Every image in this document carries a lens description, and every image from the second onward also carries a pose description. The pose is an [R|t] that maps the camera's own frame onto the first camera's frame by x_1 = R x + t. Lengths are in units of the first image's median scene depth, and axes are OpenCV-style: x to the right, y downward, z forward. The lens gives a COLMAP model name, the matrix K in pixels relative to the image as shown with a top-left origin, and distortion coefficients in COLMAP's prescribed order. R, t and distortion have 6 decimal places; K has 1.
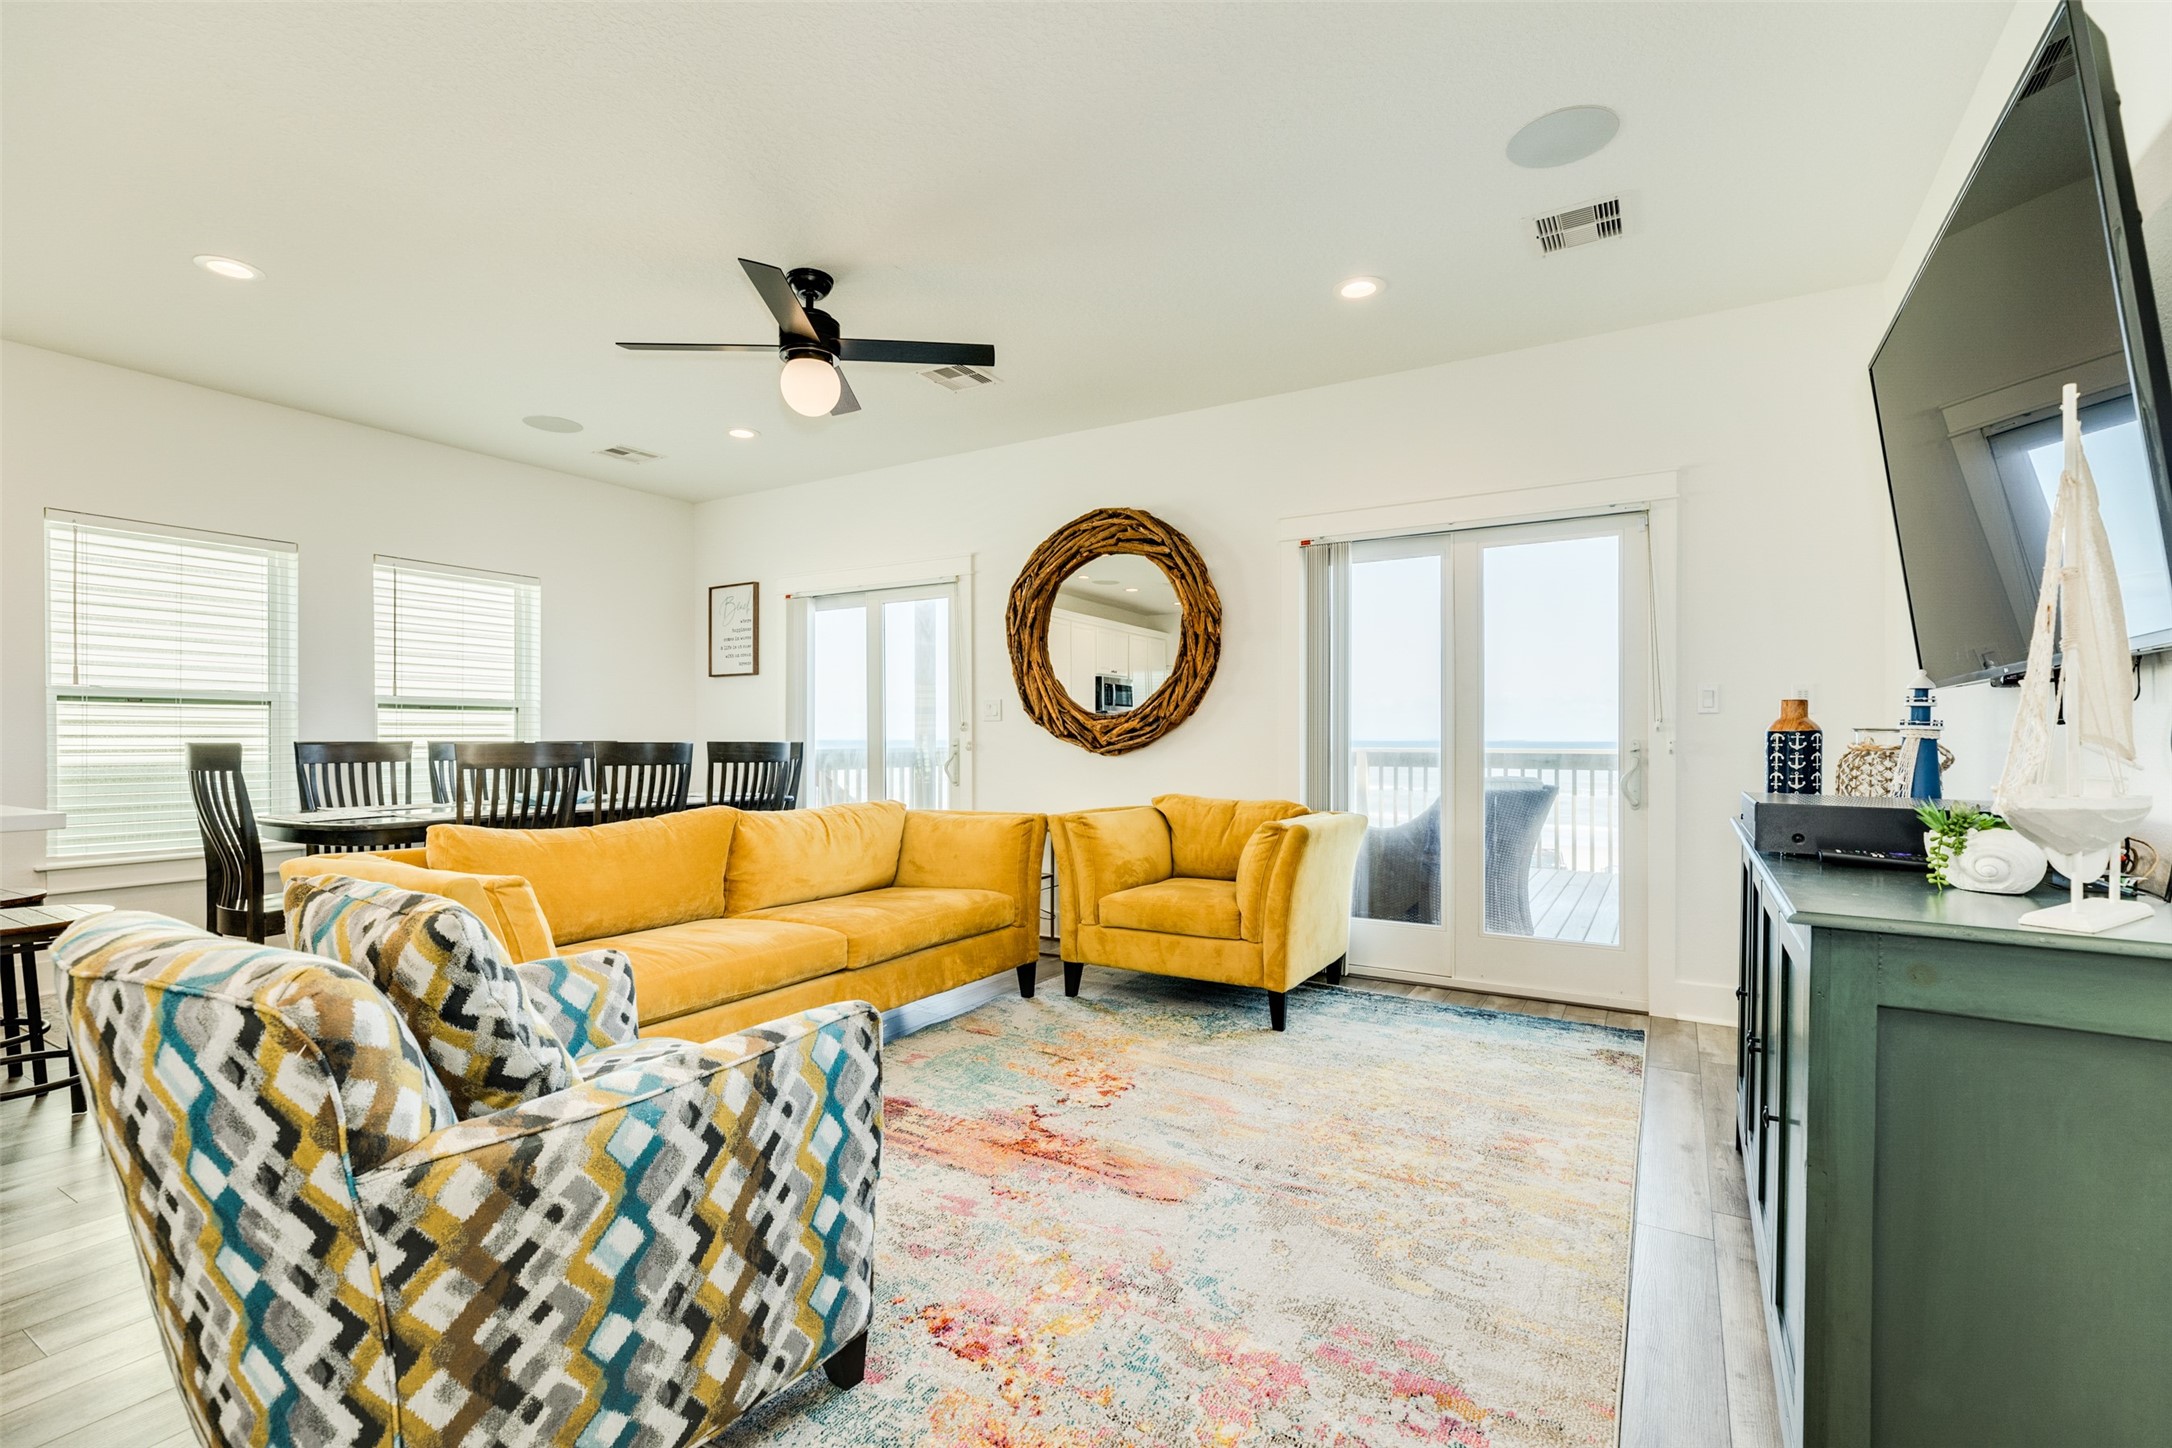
lens RADIAL K [[979.2, 0, 1082.7], [0, 979.2, 721.7], [0, 0, 1]] dist [0.003480, -0.000394]
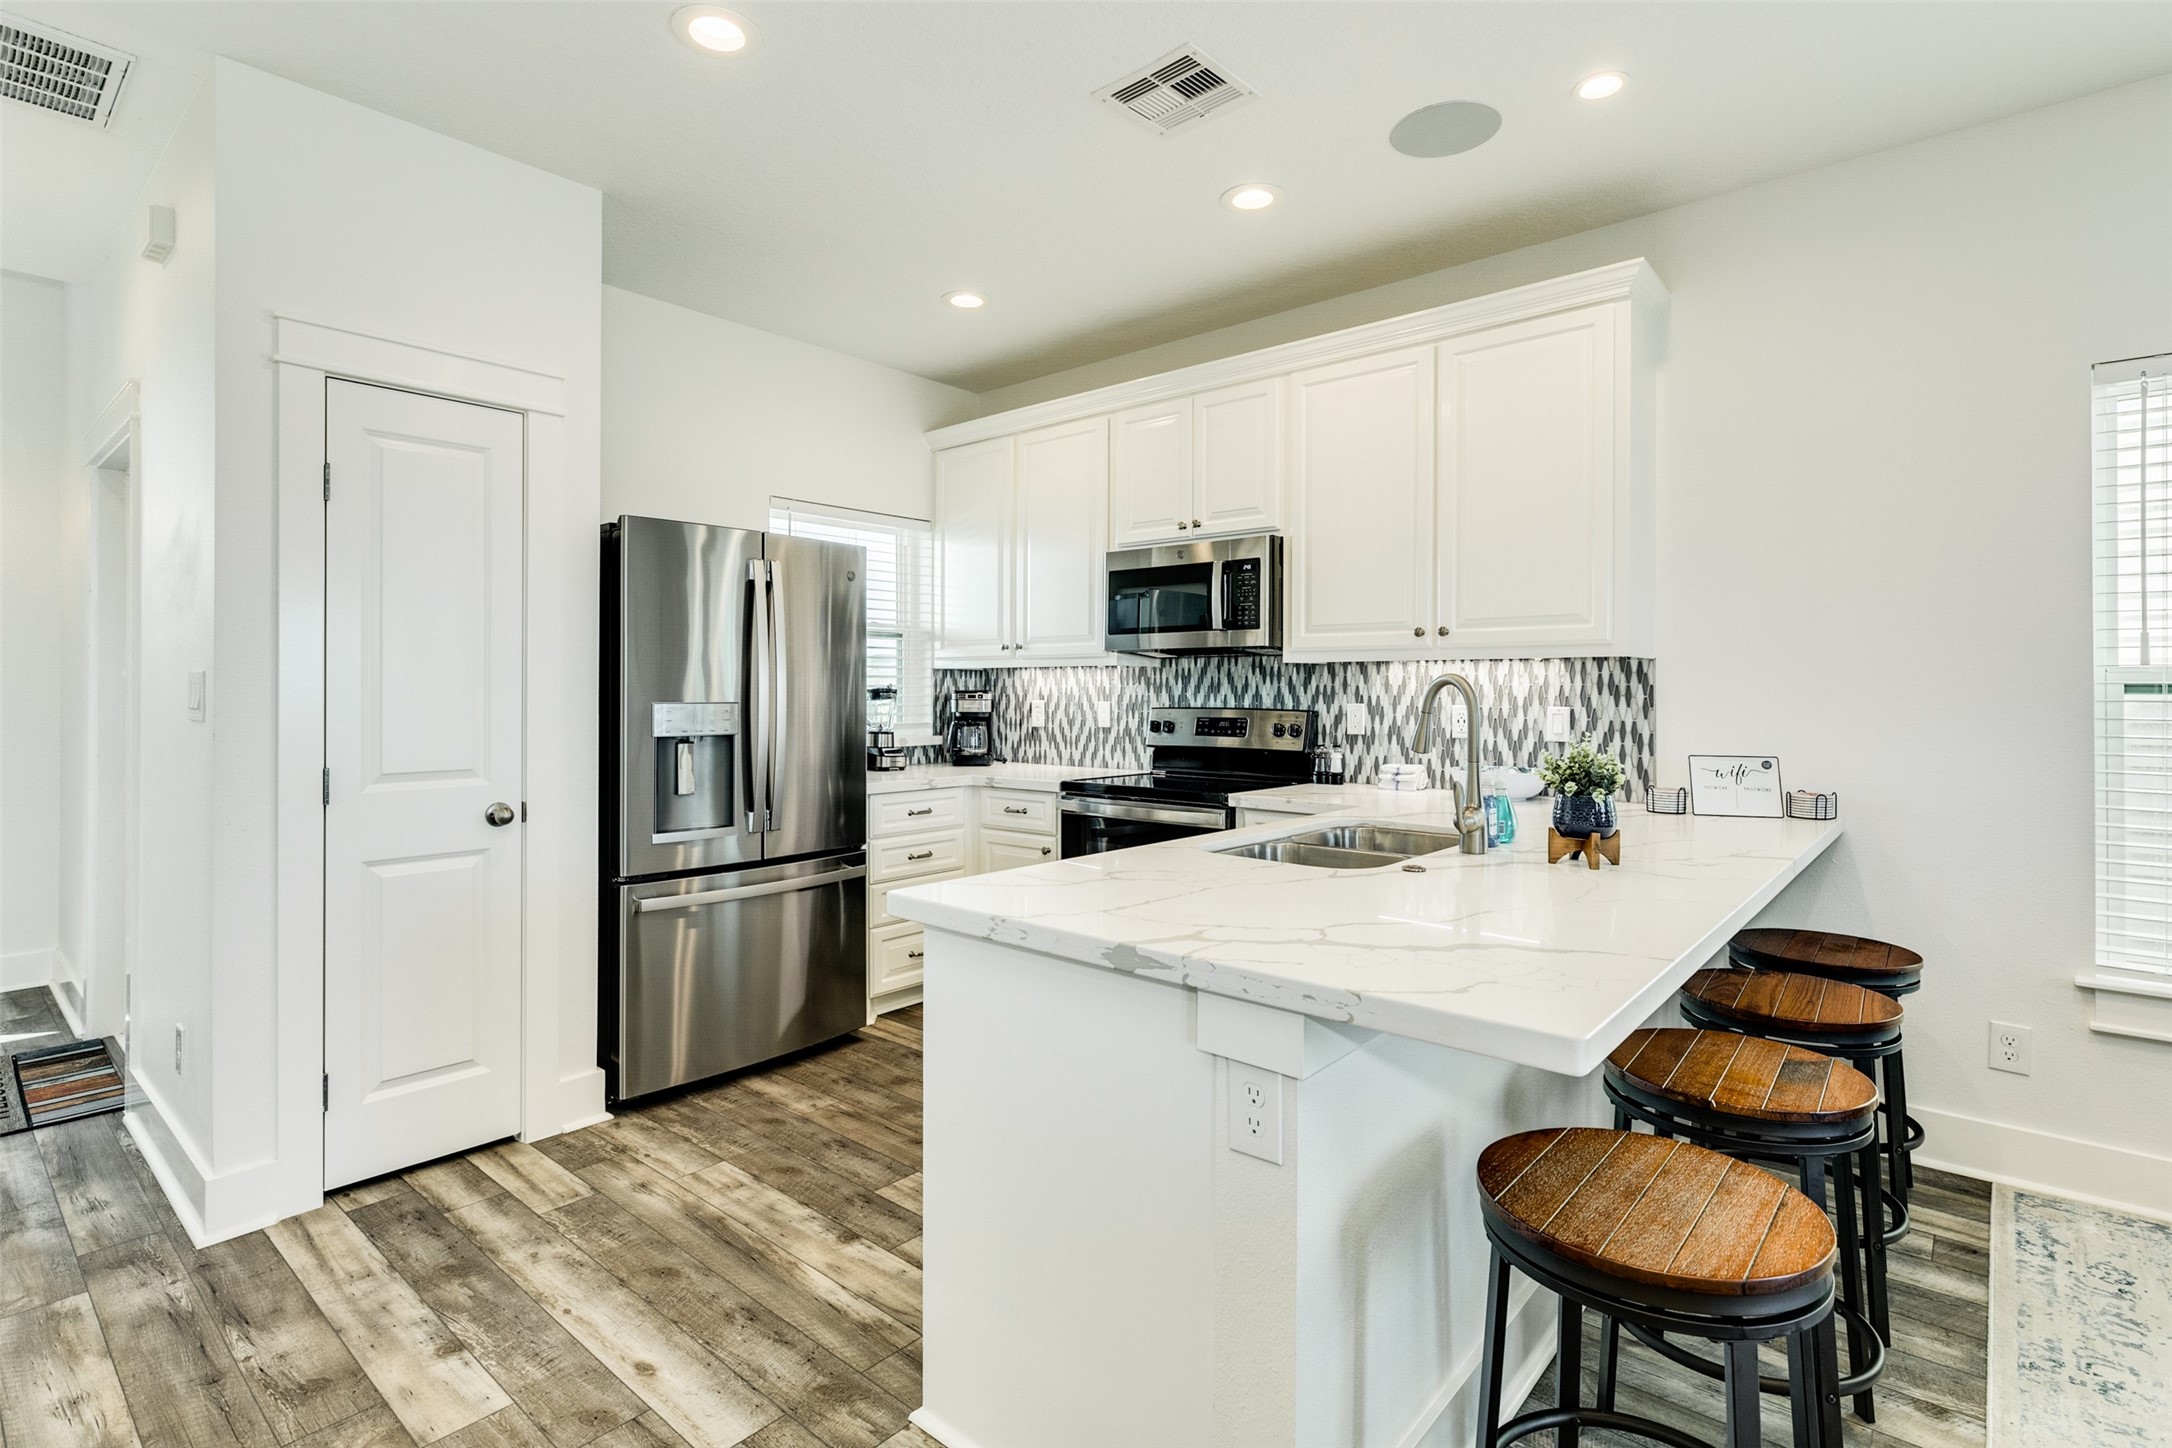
lens RADIAL K [[1044.6, 0, 1081.6], [0, 1044.6, 689.2], [0, 0, 1]] dist [-0.000559, 0.001139]
pose [[-0.173921, 0.000397, -0.984760, -0.291240], [0.015853, 0.999871, -0.002397, -0.028122], [0.984632, -0.016028, -0.173905, 0.442172]]
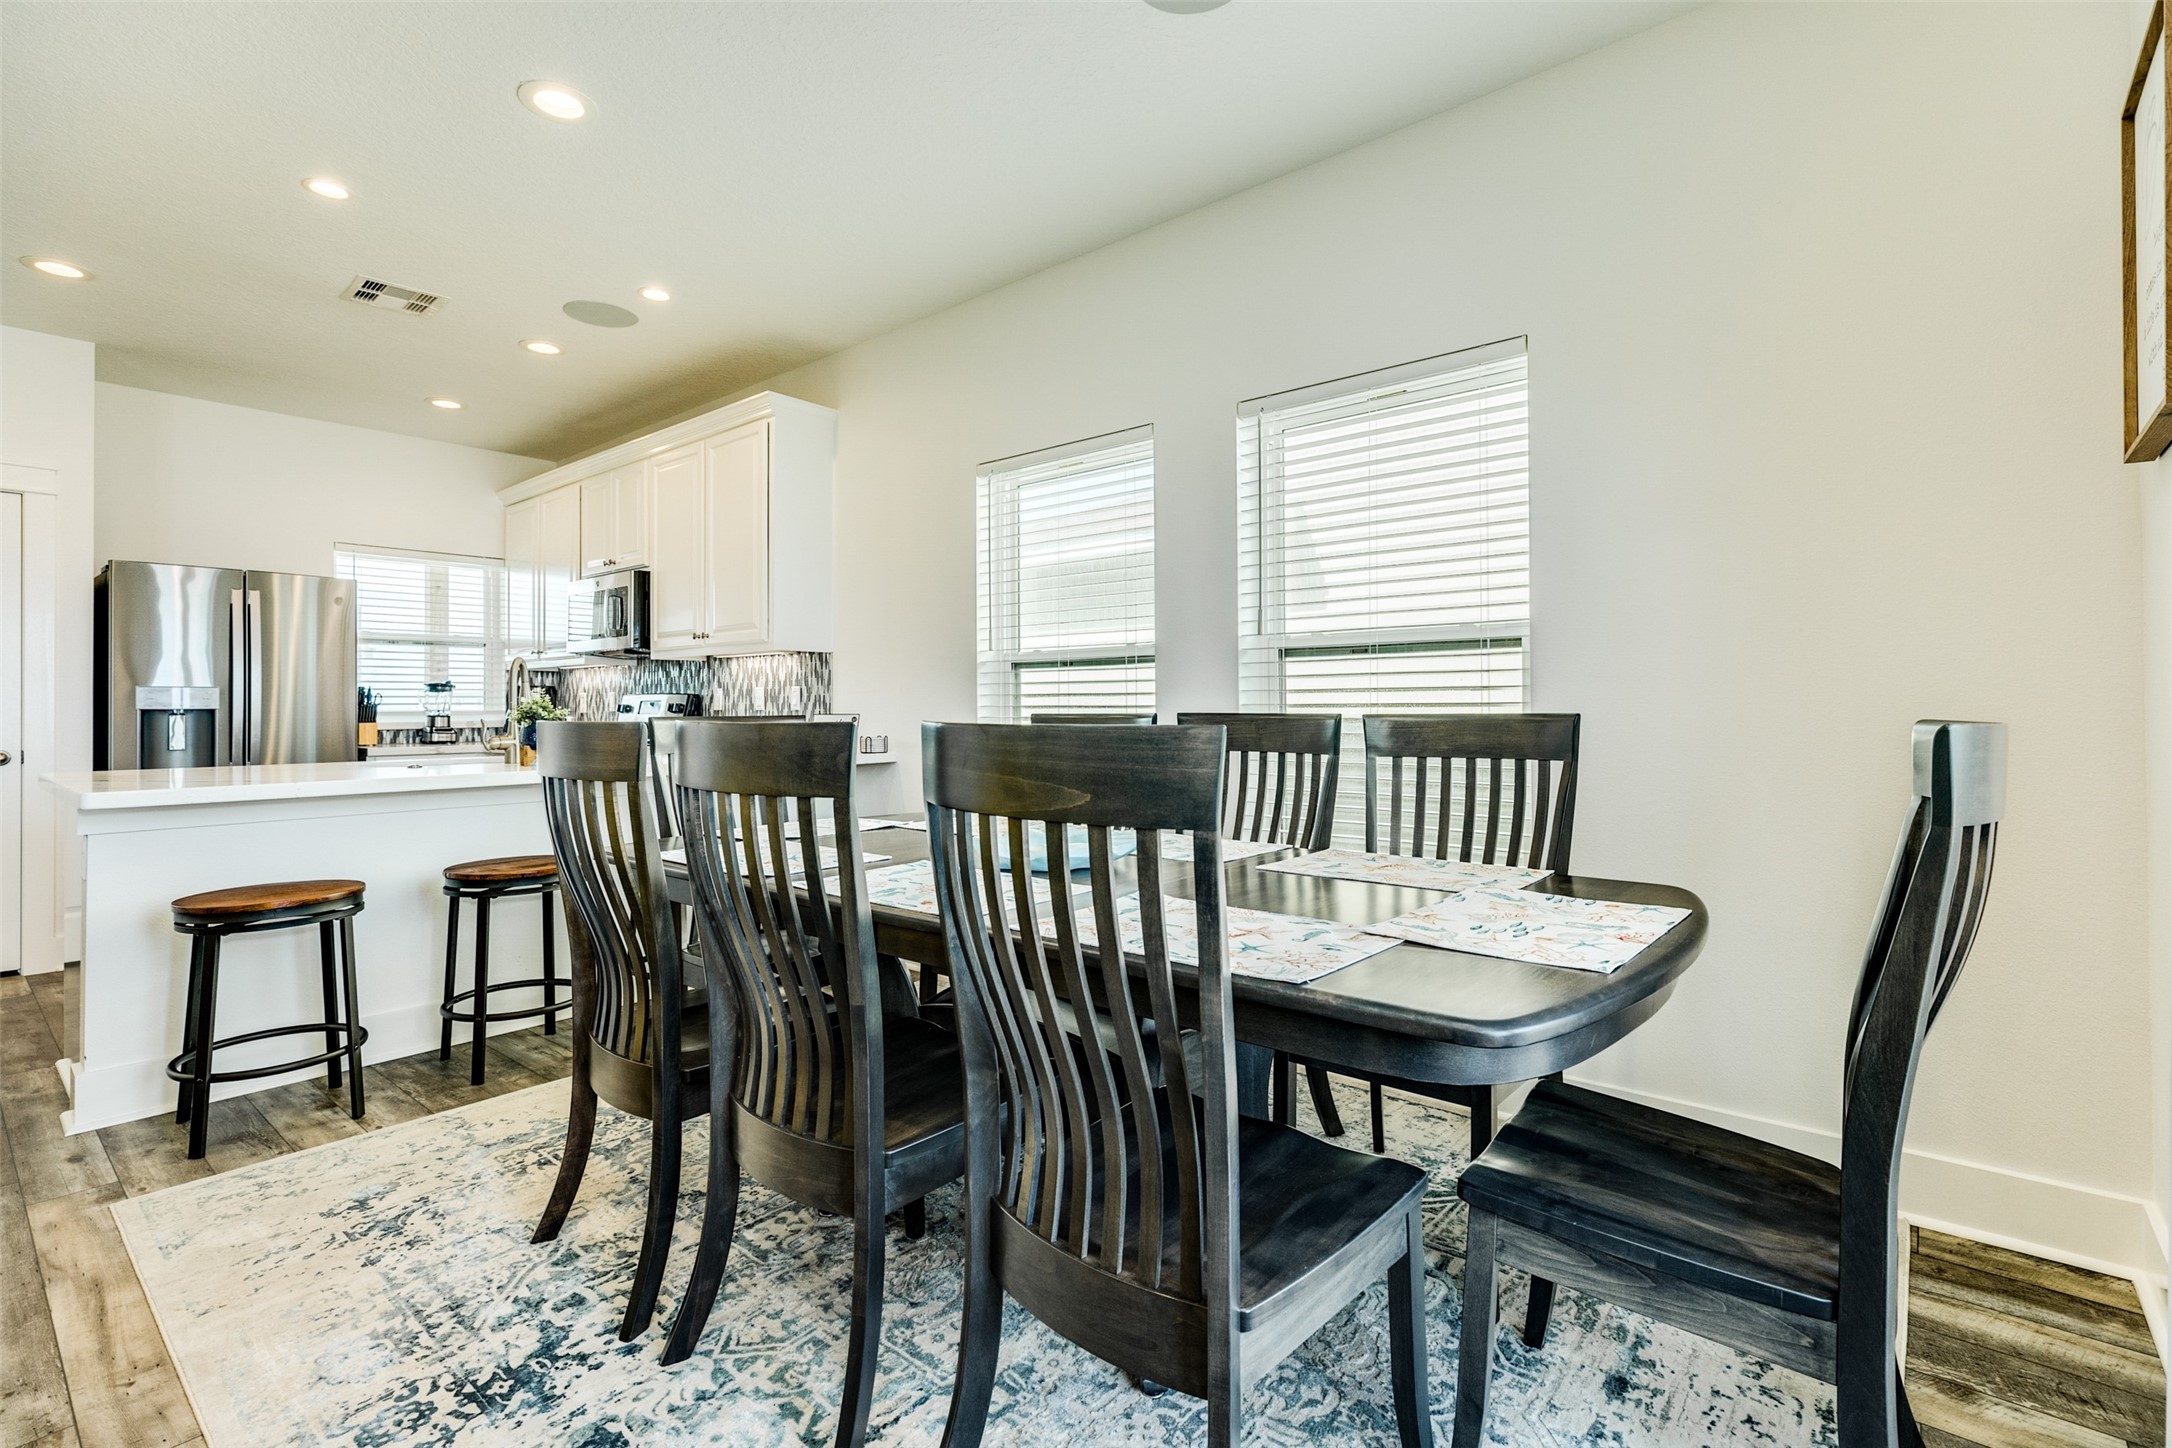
lens RADIAL K [[1010.7, 0, 1113.6], [0, 1010.7, 698.5], [0, 0, 1]] dist [-0.001721, 0.001734]
pose [[-0.155223, -0.009574, -0.987833, -0.105489], [0.022856, 0.999651, -0.013280, 0.018801], [0.987615, -0.024640, -0.154950, 1.092615]]
